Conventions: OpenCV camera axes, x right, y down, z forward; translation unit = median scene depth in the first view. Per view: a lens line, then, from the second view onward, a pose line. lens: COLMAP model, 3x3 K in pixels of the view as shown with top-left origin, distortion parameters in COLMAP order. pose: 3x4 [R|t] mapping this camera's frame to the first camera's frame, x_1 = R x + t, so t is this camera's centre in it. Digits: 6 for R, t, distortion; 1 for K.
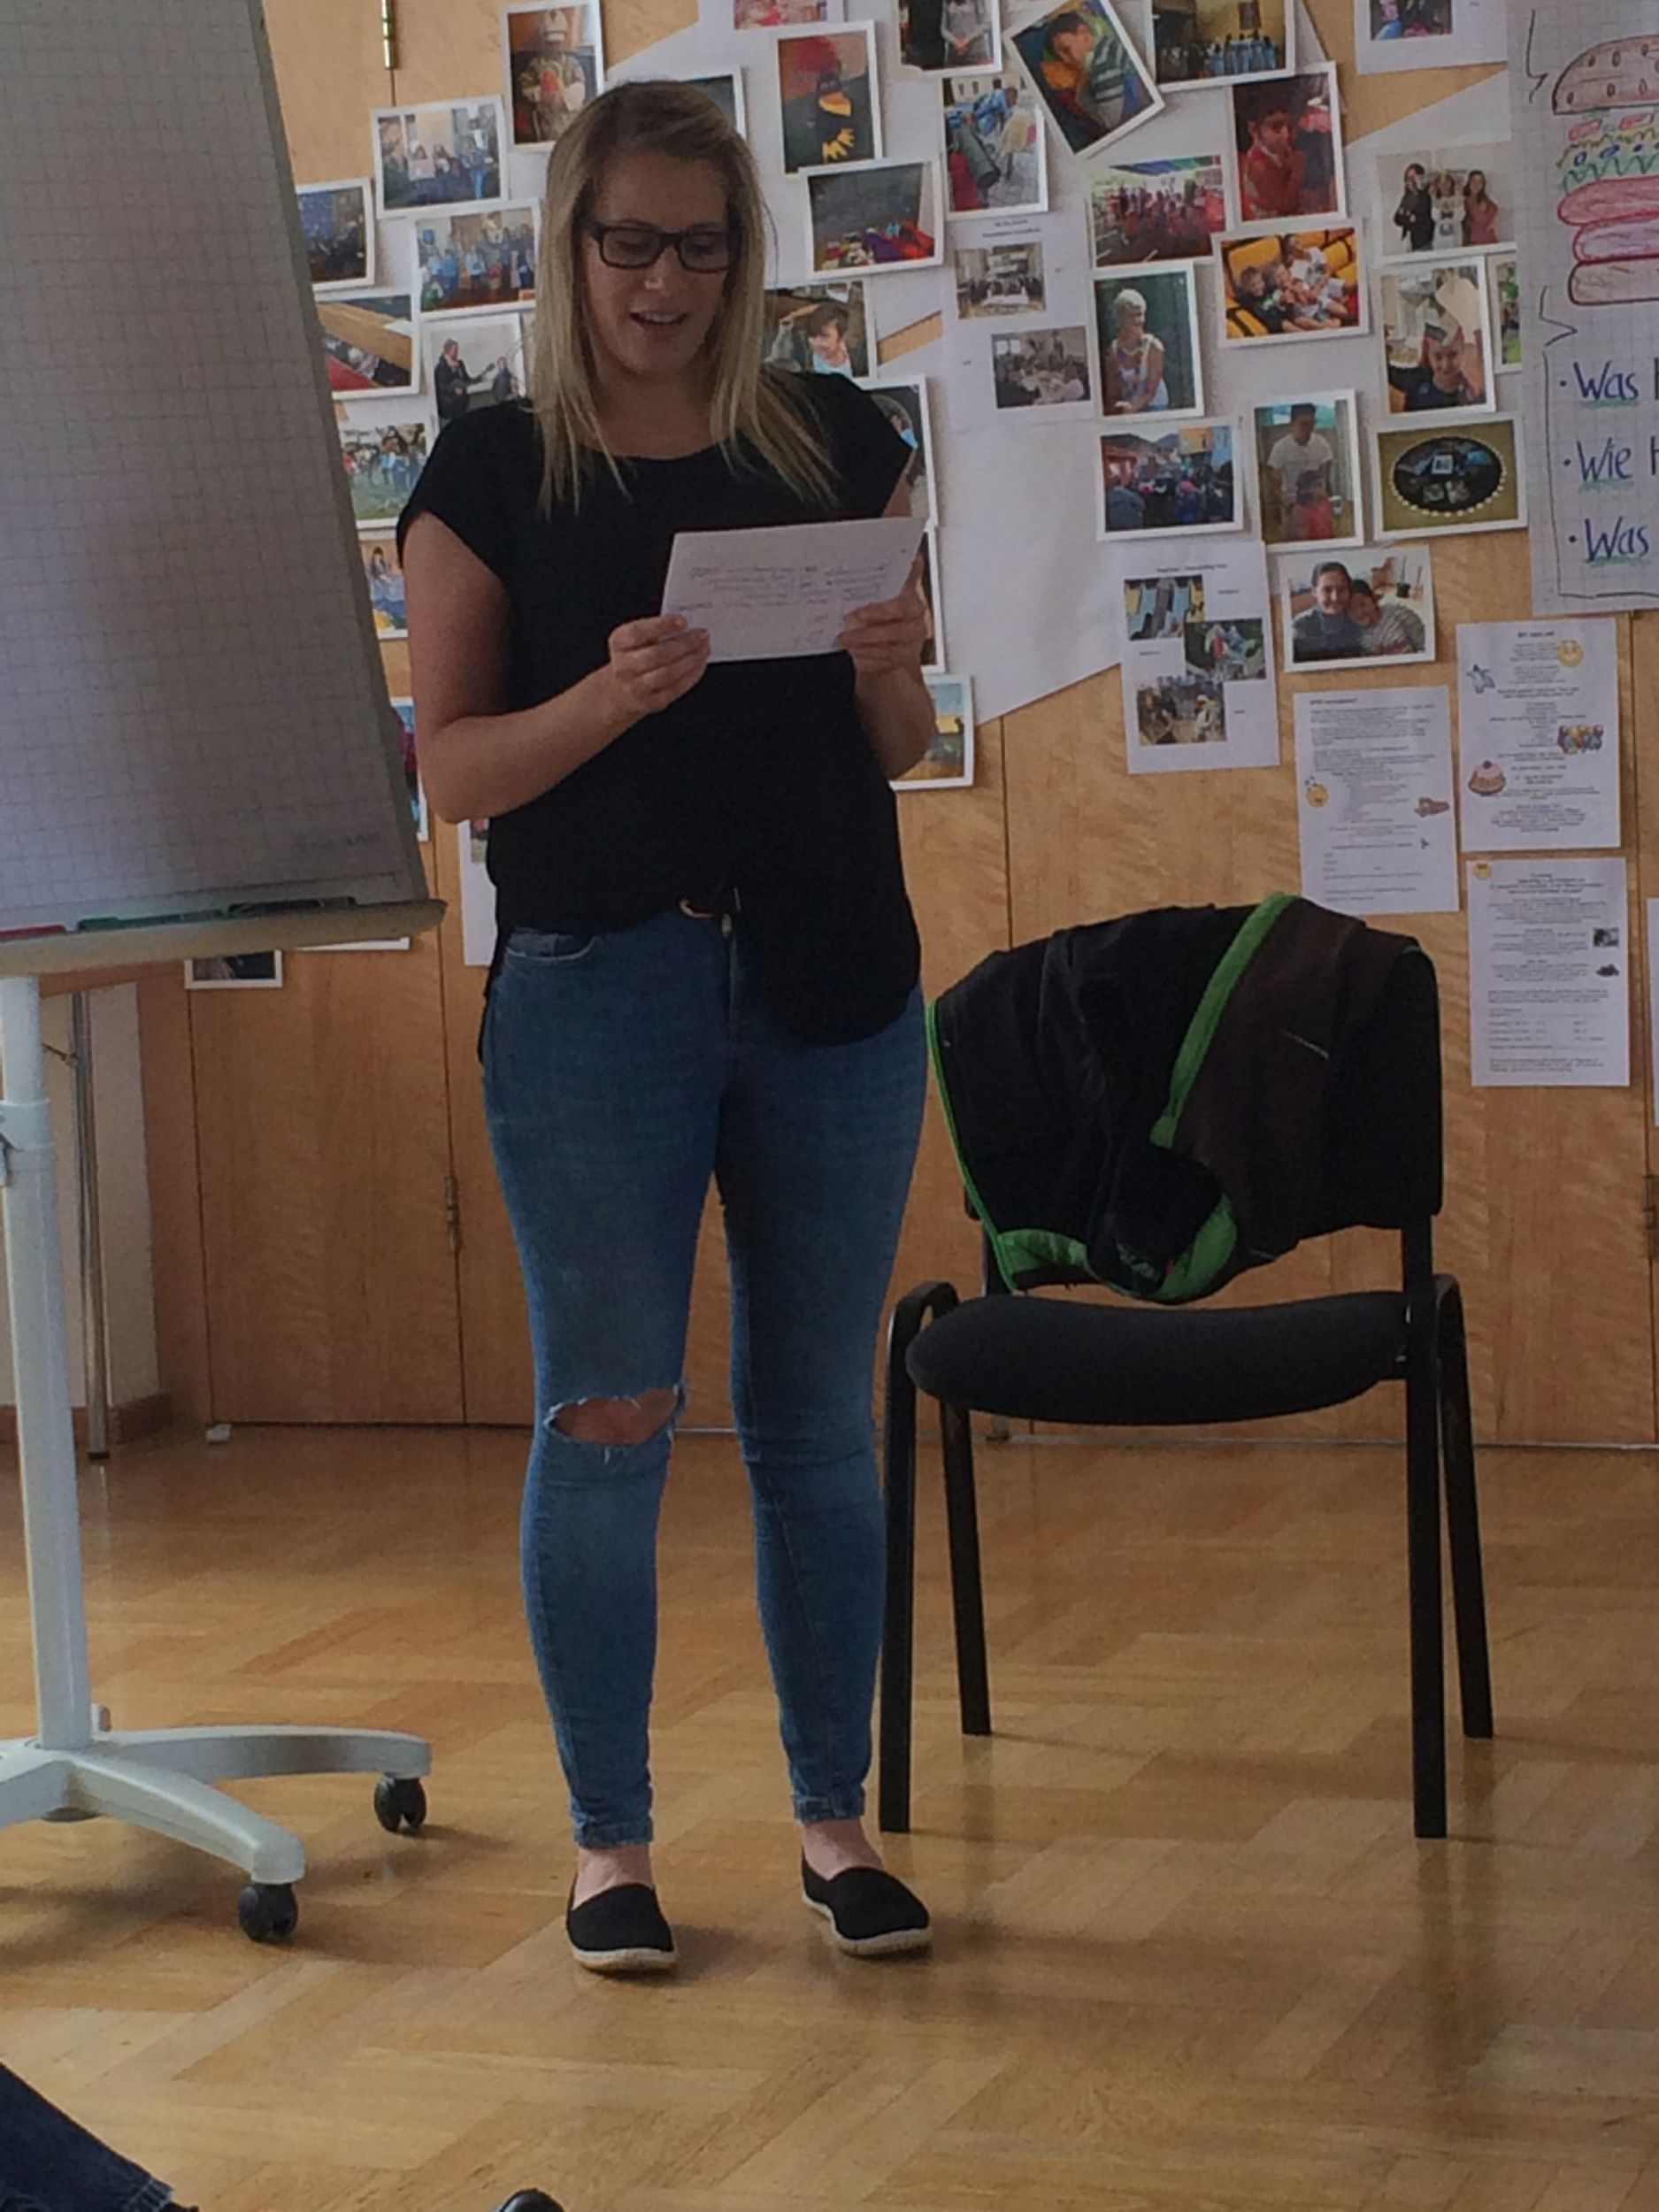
lens RADIAL K [[5179.4, 0, 795.8], [0, 5179.4, 1094.3], [0, 0, 1]] dist [0.043088, 0.000000]
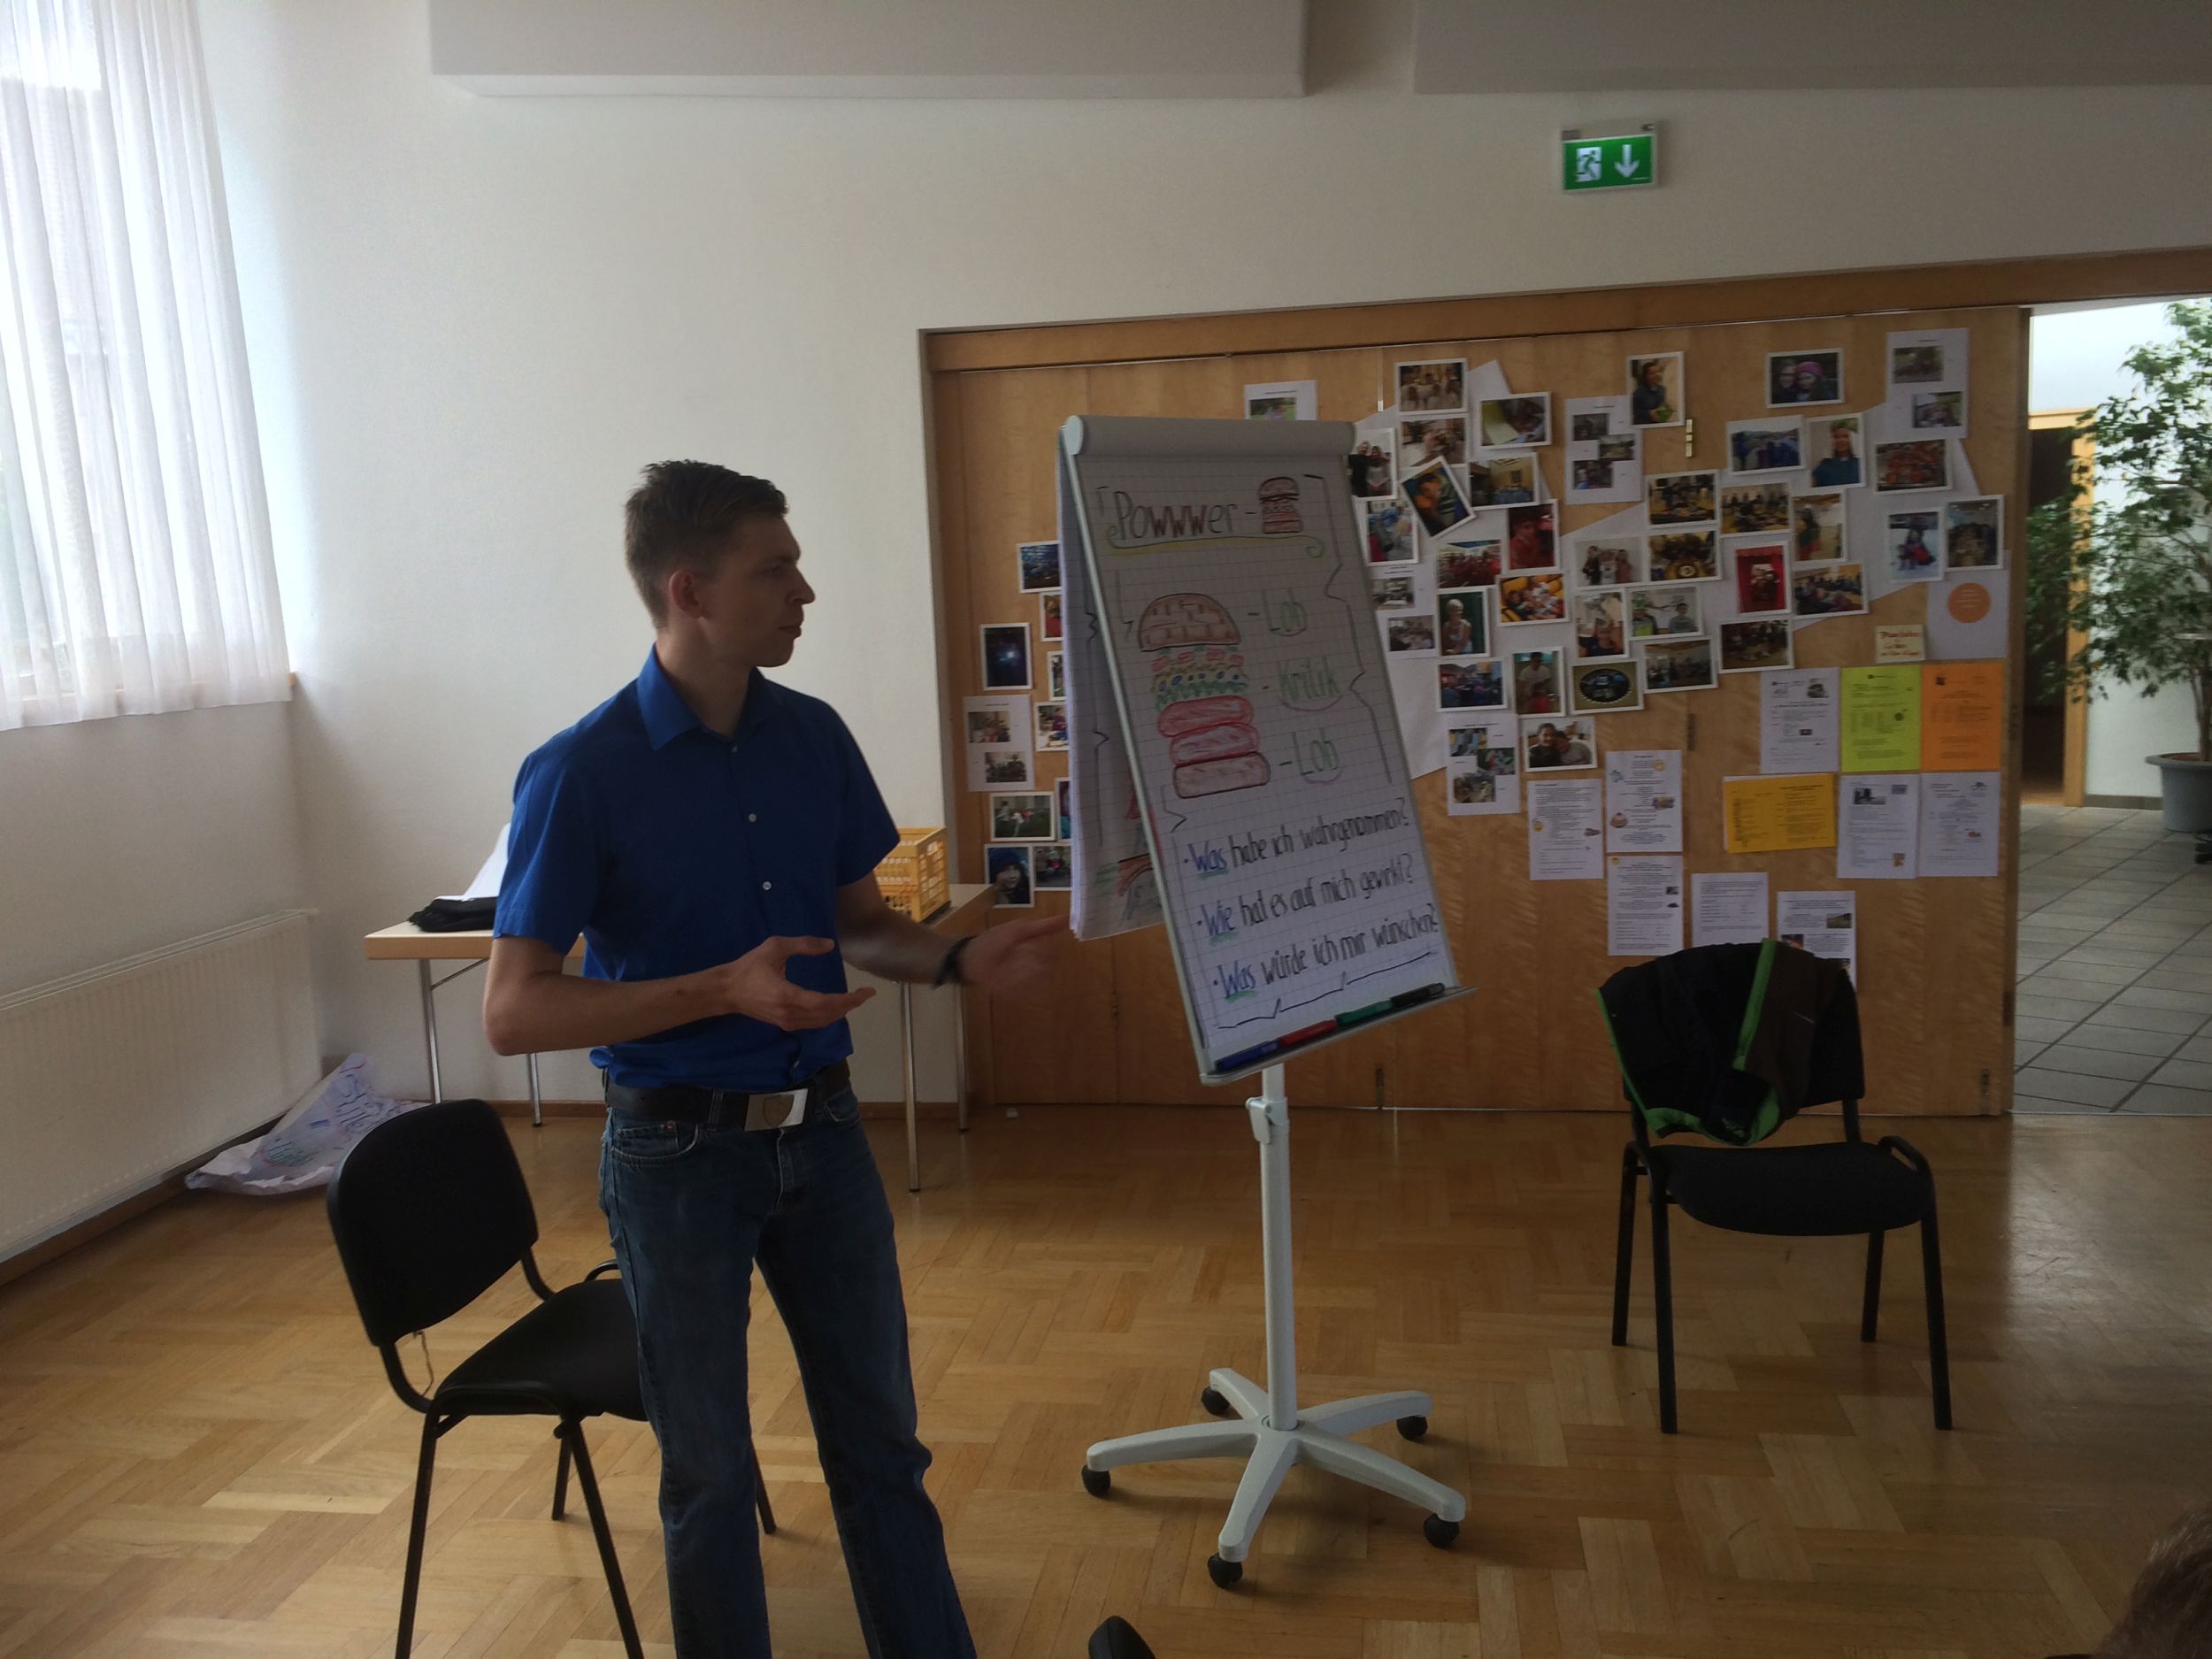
lens RADIAL K [[1882.1, 0, 1098.2], [0, 1882.1, 842.4], [0, 0, 1]] dist [0.077537, -0.098242]
pose [[0.982741, -0.019623, 0.183942, -0.237241], [0.013174, 0.999257, 0.036212, -0.083249], [-0.184516, -0.033164, 0.982270, 0.234439]]
